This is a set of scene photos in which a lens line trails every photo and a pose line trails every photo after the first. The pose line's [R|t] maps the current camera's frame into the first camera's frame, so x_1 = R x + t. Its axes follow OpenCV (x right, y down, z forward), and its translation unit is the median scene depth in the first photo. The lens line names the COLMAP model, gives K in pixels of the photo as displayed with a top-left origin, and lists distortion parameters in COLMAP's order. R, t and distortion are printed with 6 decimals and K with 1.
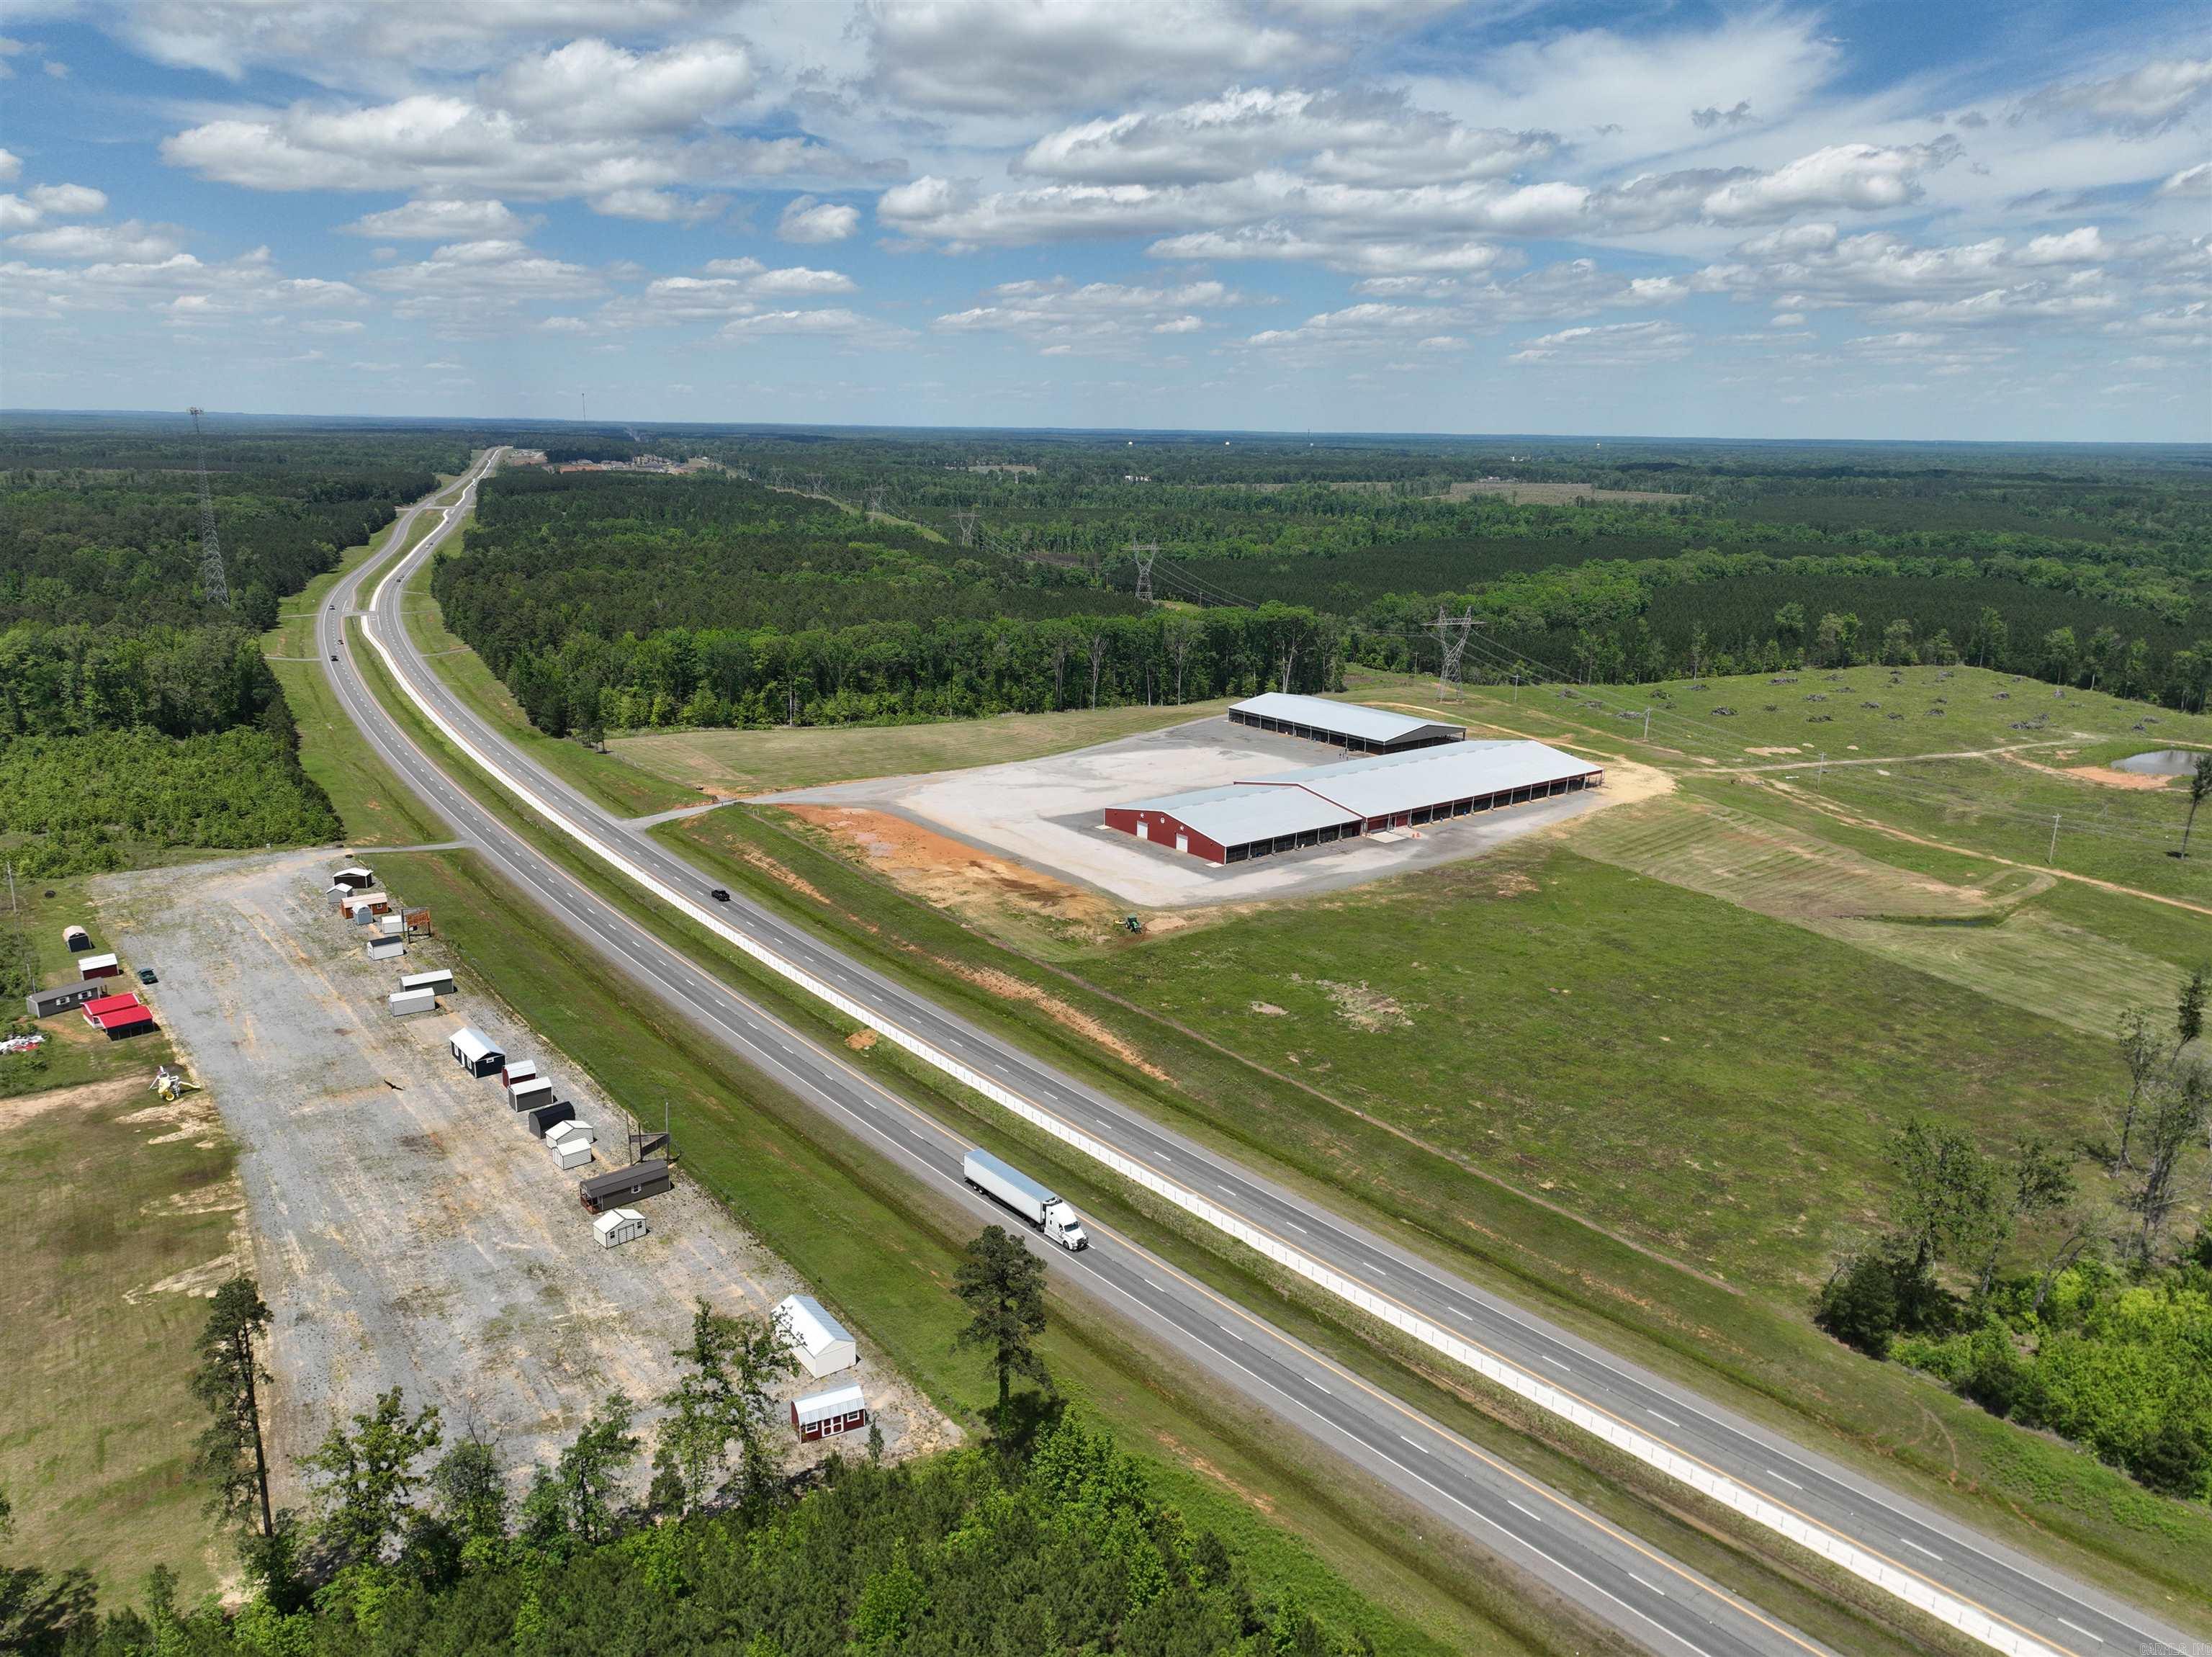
lens RADIAL K [[1558.1, 0, 1108.8], [0, 1558.1, 784.9], [0, 0, 1]] dist [0.007952, 0.004088]
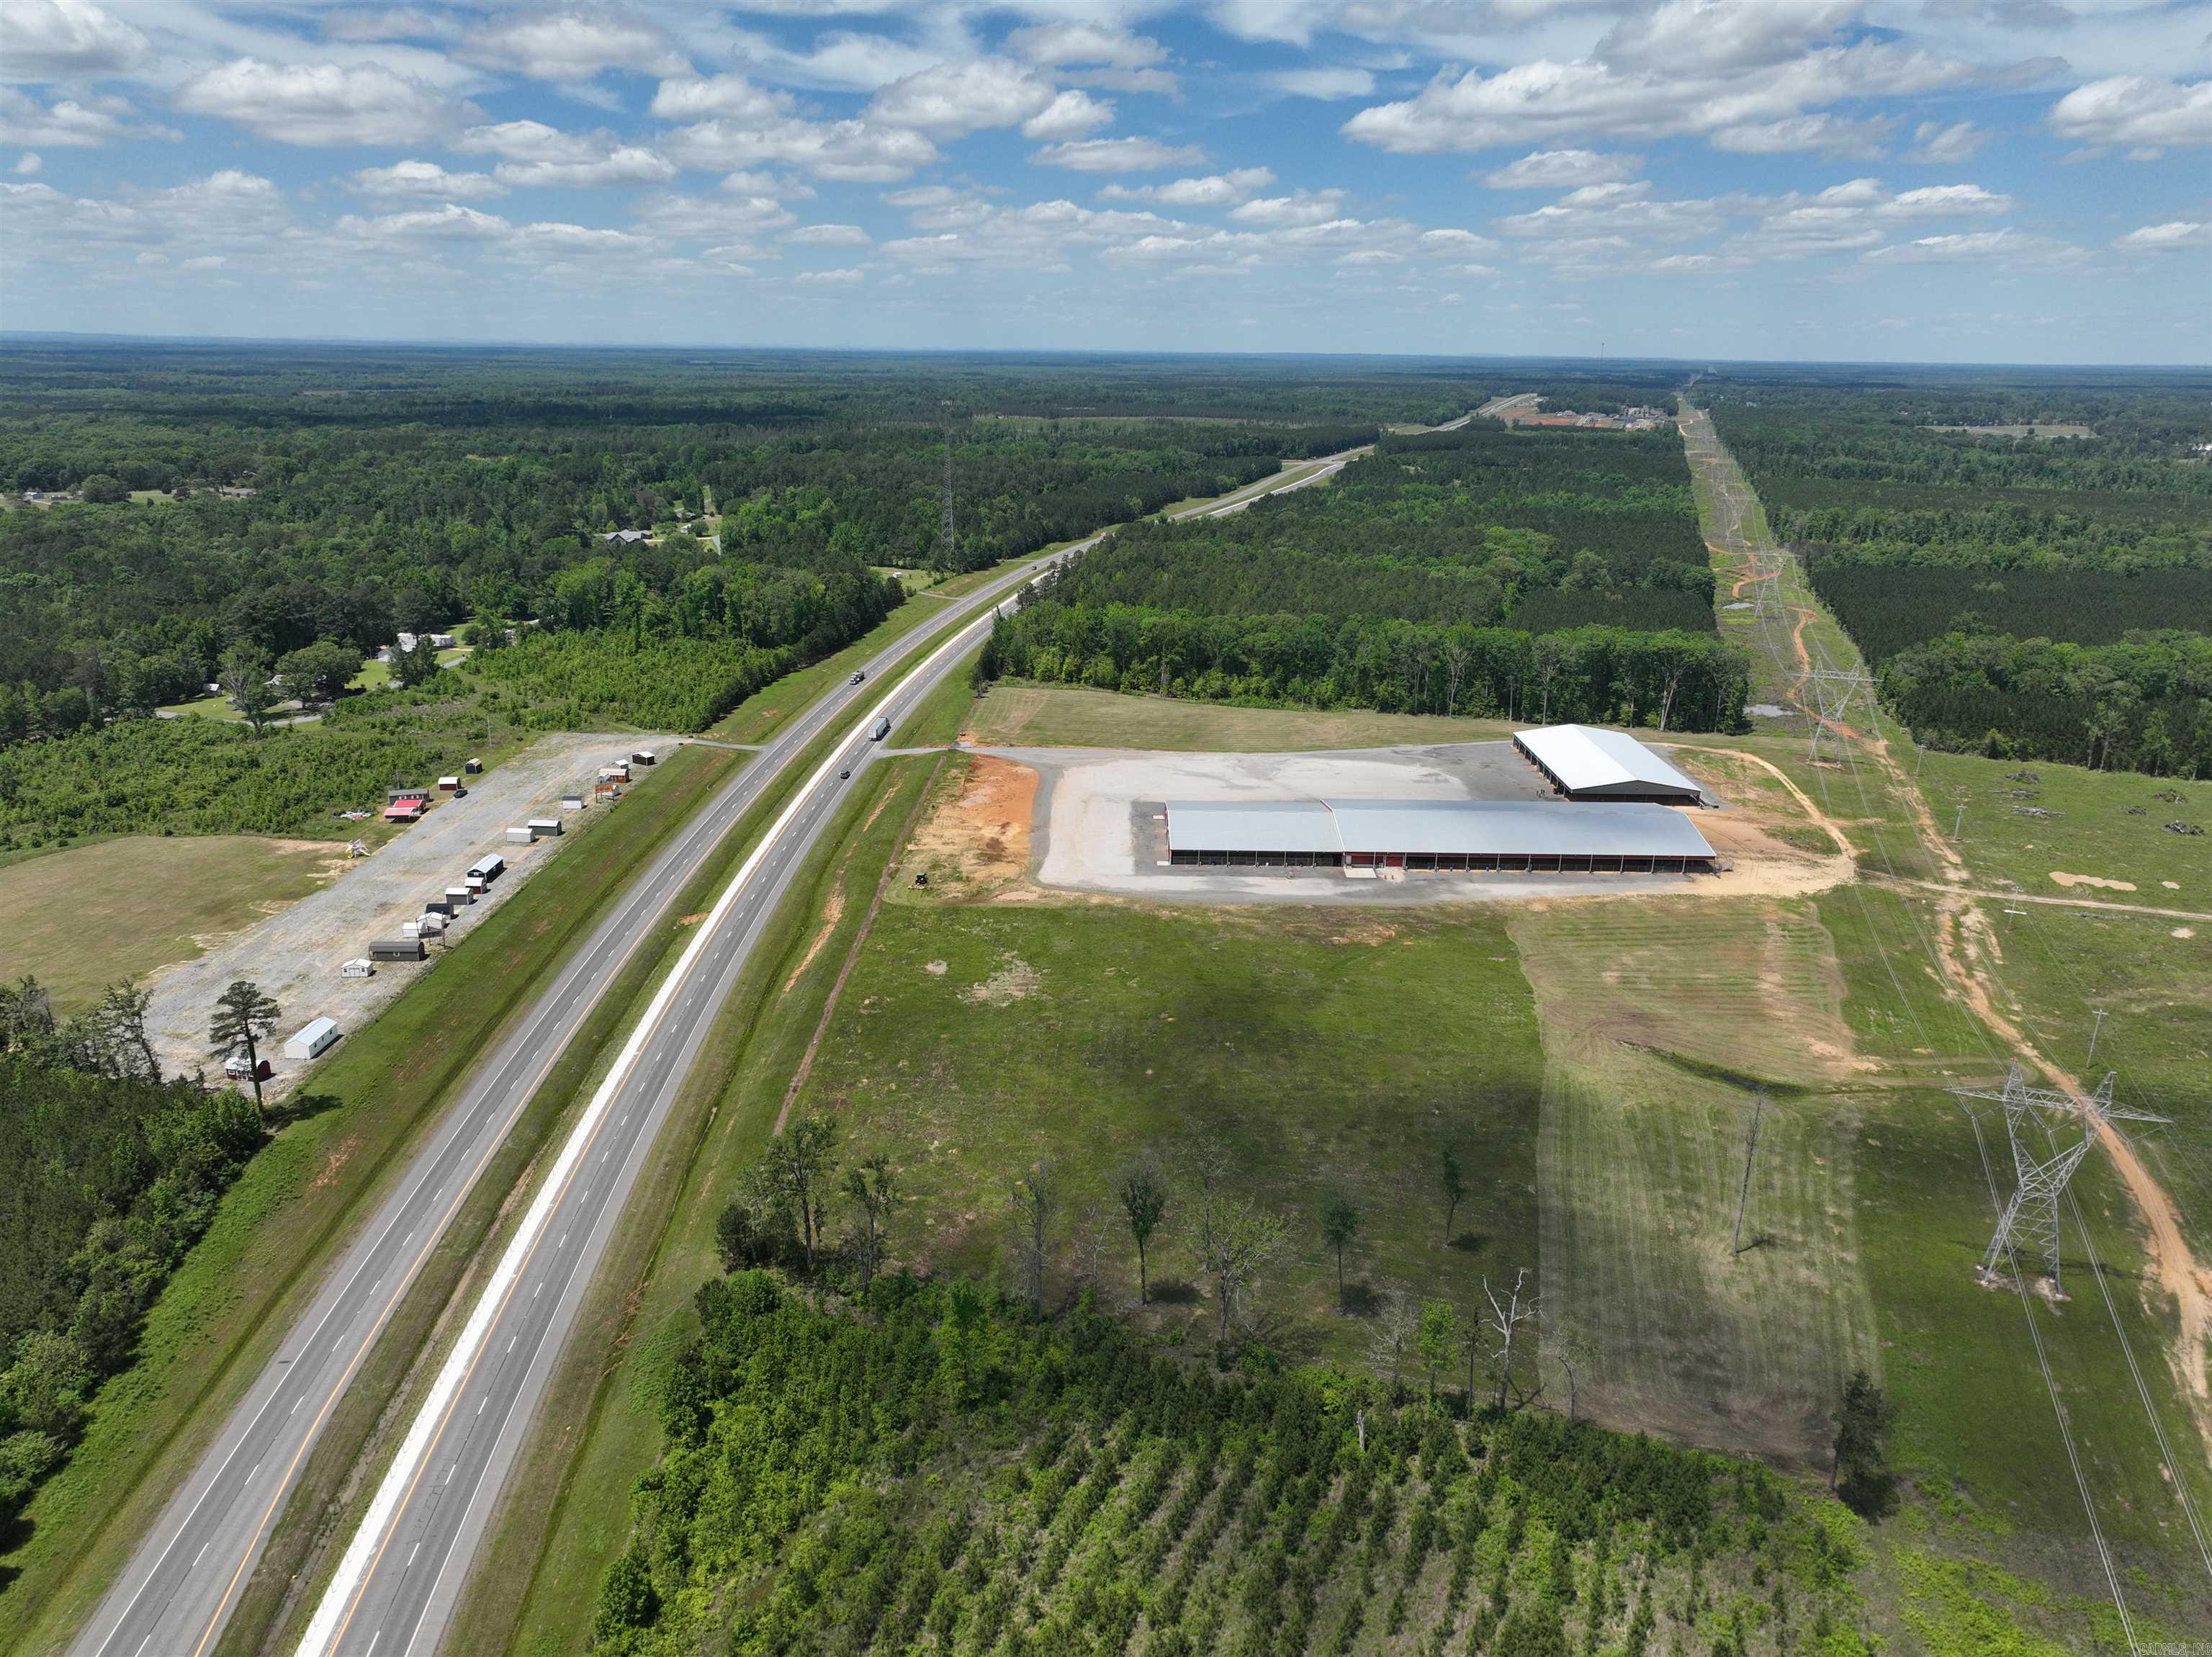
lens RADIAL K [[1570.3, 0, 1110.2], [0, 1570.3, 752.1], [0, 0, 1]] dist [0.001744, 0.006061]
pose [[0.785076, 0.150725, -0.600781, 0.690110], [-0.140547, 0.987990, 0.064207, -0.094417], [0.603243, 0.034030, 0.796831, 0.049386]]
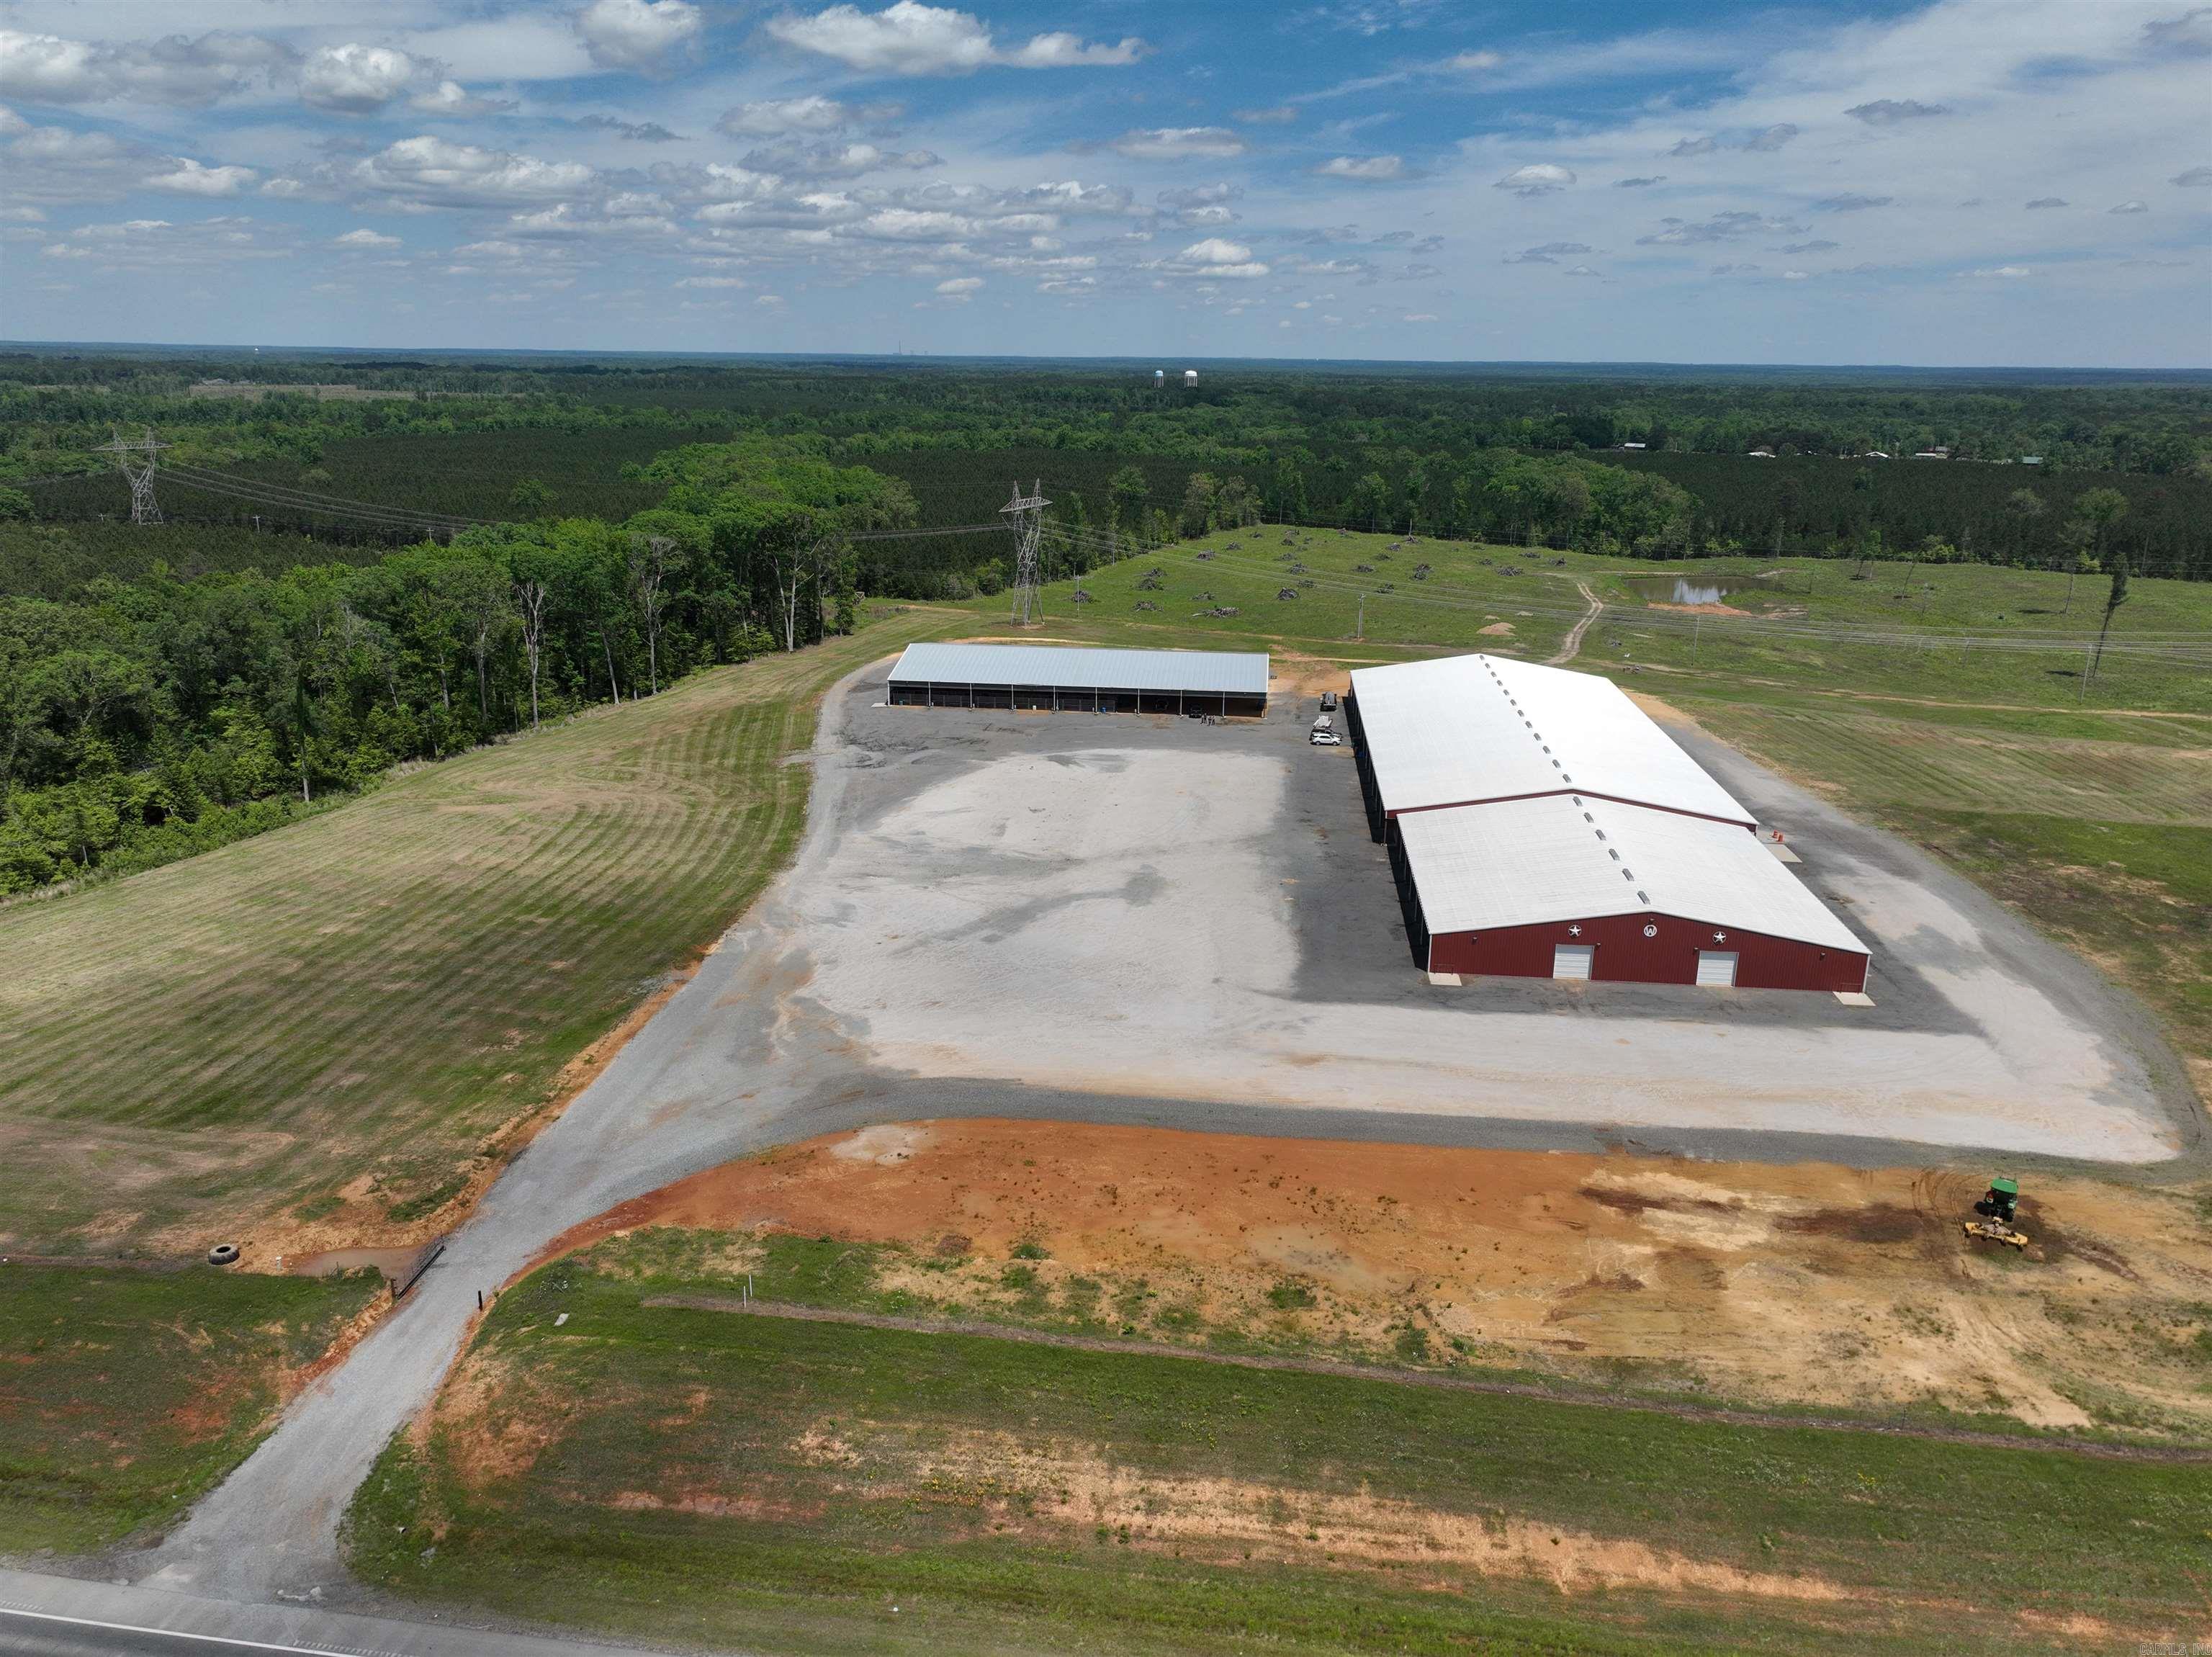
lens RADIAL K [[1570.3, 0, 1110.2], [0, 1570.3, 752.1], [0, 0, 1]] dist [0.001744, 0.006061]
pose [[0.692758, -0.183062, 0.697549, -0.371716], [0.161307, 0.982073, 0.097532, -0.094683], [-0.702899, 0.044953, 0.709868, 0.789716]]
